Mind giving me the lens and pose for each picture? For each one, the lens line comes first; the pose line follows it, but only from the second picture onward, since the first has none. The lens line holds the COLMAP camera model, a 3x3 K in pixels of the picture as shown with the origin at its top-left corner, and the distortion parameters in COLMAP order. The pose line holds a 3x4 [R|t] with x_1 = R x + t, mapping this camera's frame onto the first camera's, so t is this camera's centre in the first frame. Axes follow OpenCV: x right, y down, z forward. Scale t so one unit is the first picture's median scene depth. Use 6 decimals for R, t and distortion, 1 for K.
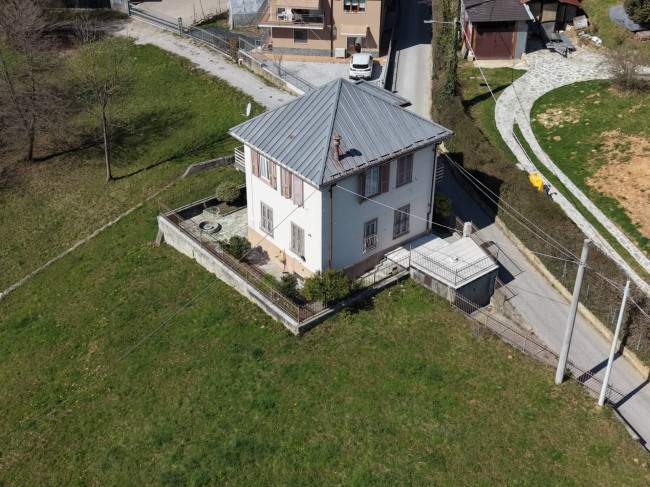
lens RADIAL K [[864.5, 0, 327.5], [0, 864.5, 243.7], [0, 0, 1]] dist [0.084265, 0.000000]
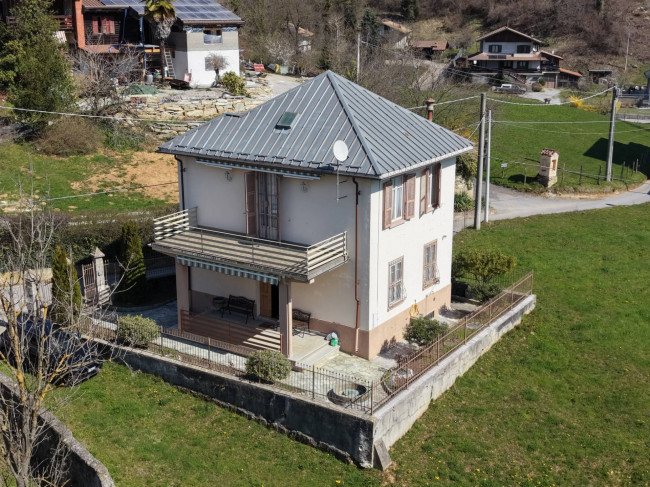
lens RADIAL K [[864.5, 0, 325.6], [0, 864.5, 245.5], [0, 0, 1]] dist [0.084265, 0.000000]
pose [[-0.294854, -0.266583, 0.917603, -0.690920], [0.516222, 0.763659, 0.387737, -0.353845], [-0.804100, 0.588012, -0.087552, 1.106414]]
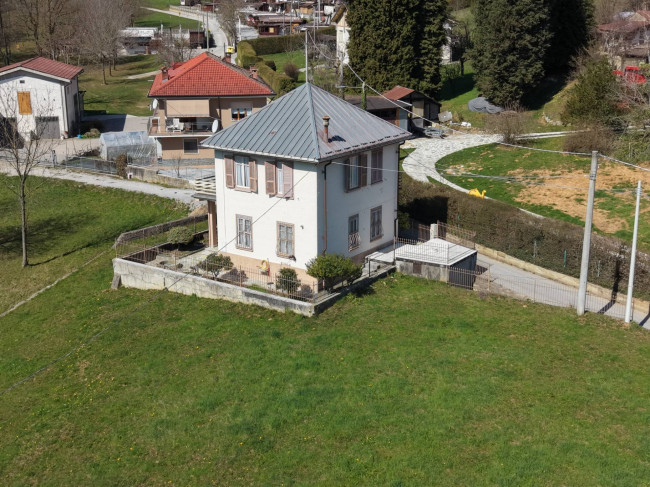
lens RADIAL K [[864.5, 0, 325.0], [0, 864.5, 243.8], [0, 0, 1]] dist [0.084265, 0.000000]
pose [[0.962341, -0.081115, 0.259460, -0.239934], [0.152217, 0.951575, -0.267085, 0.262007], [-0.225232, 0.296521, 0.928087, 0.081305]]
